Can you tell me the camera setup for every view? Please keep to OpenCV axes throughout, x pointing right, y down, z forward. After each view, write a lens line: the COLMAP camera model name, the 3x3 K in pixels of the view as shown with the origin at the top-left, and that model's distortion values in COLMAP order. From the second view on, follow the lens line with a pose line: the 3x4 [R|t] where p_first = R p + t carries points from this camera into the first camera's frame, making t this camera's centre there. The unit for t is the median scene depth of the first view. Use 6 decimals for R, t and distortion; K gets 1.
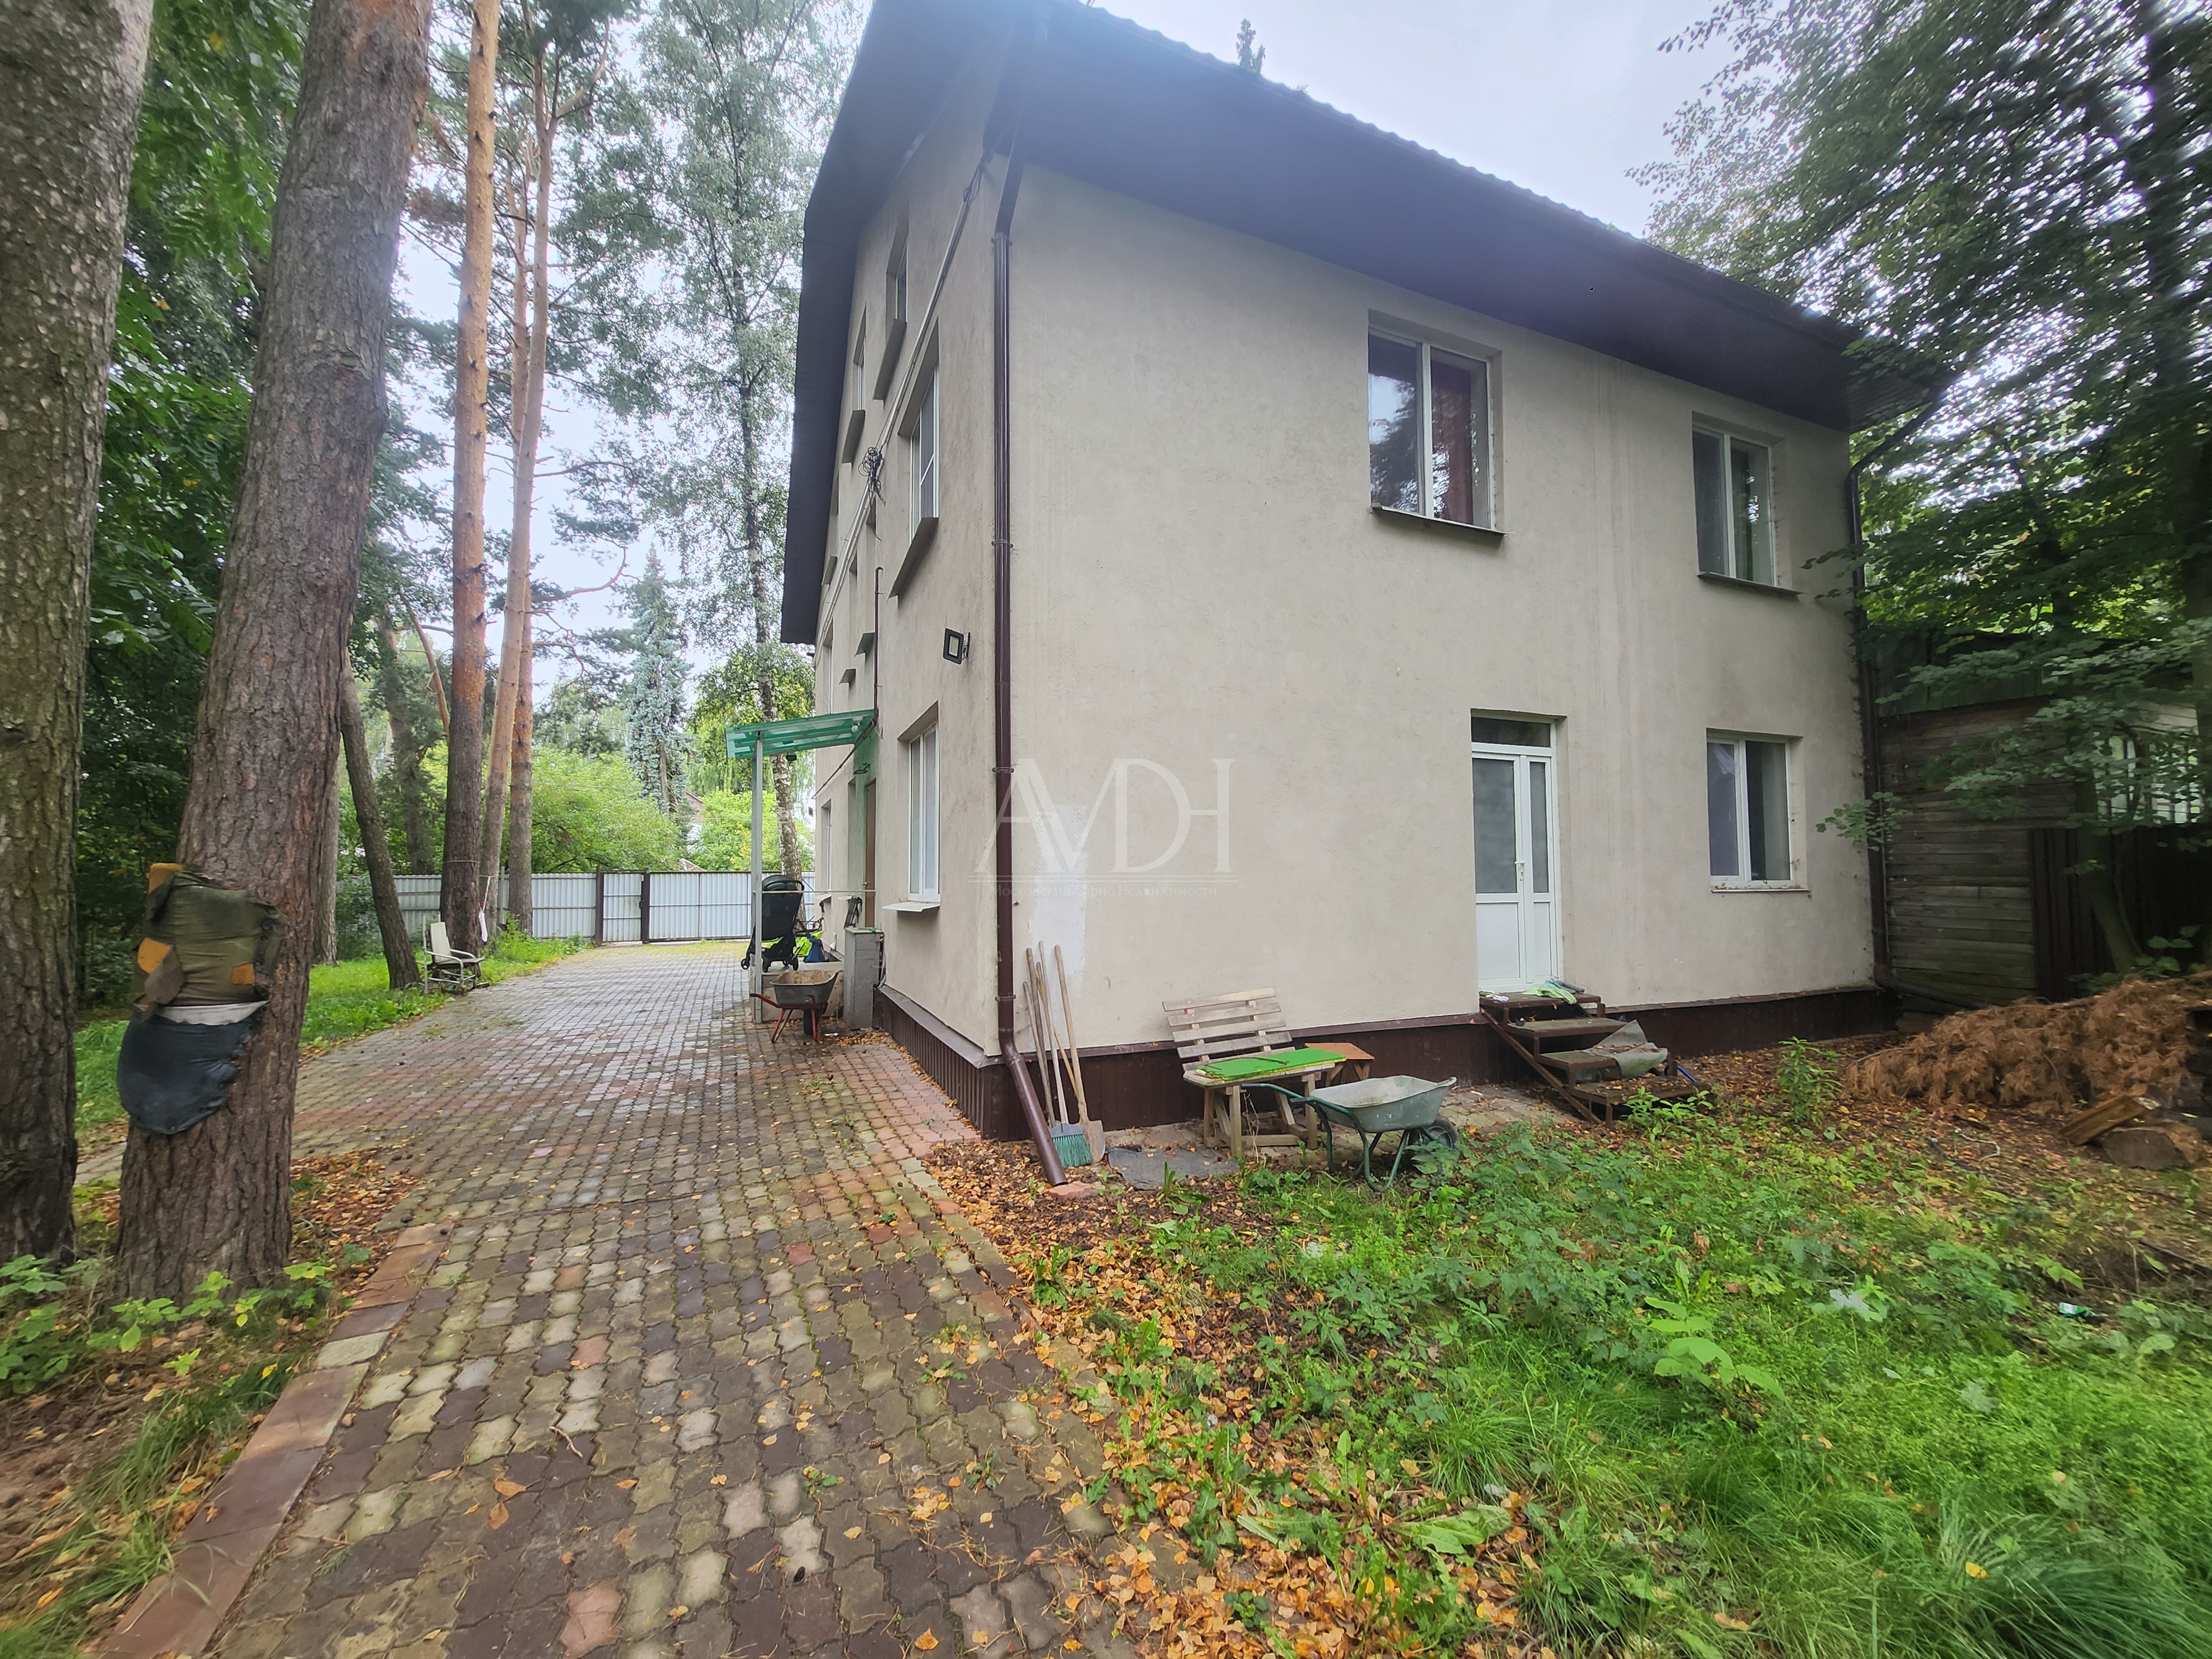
lens RADIAL K [[875.2, 0, 1109.2], [0, 875.2, 831.3], [0, 0, 1]] dist [-0.001964, -0.000476]
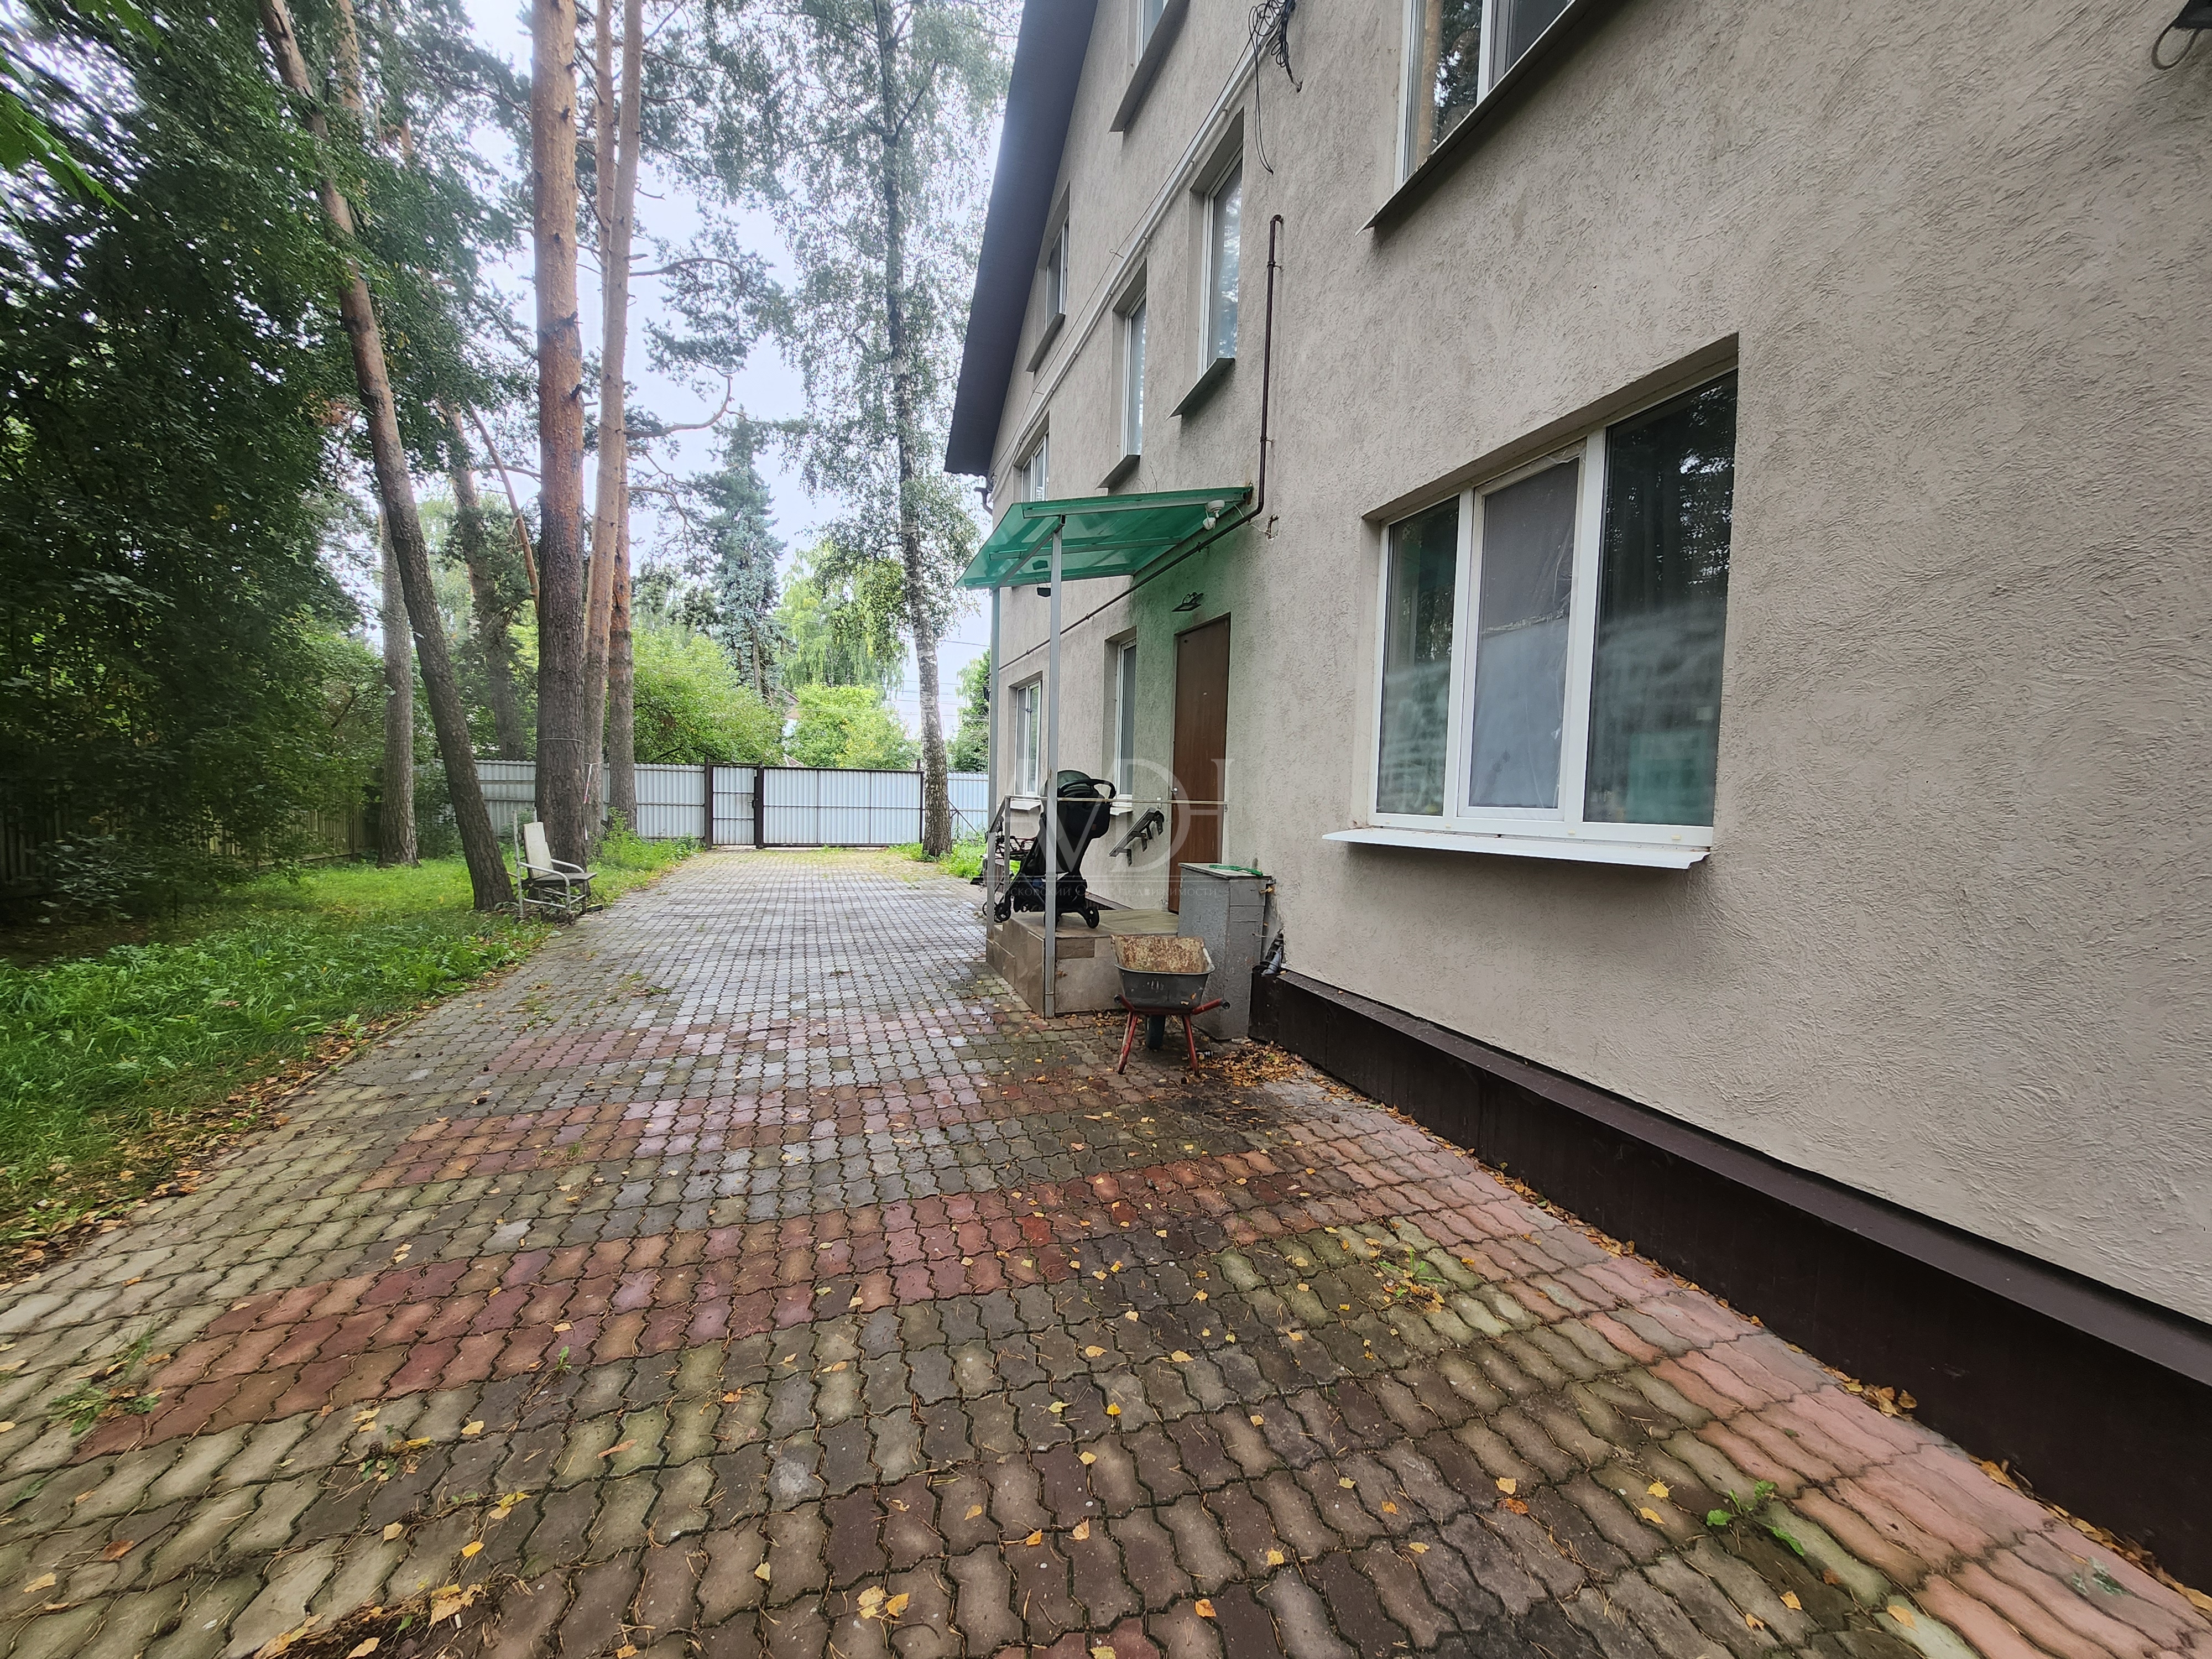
lens RADIAL K [[875.2, 0, 1105.0], [0, 875.2, 830.8], [0, 0, 1]] dist [-0.001964, -0.000476]
pose [[0.996682, 0.039418, -0.071219, -0.130616], [-0.032121, 0.994383, 0.100848, 0.012297], [0.074794, -0.098225, 0.992350, 0.168769]]
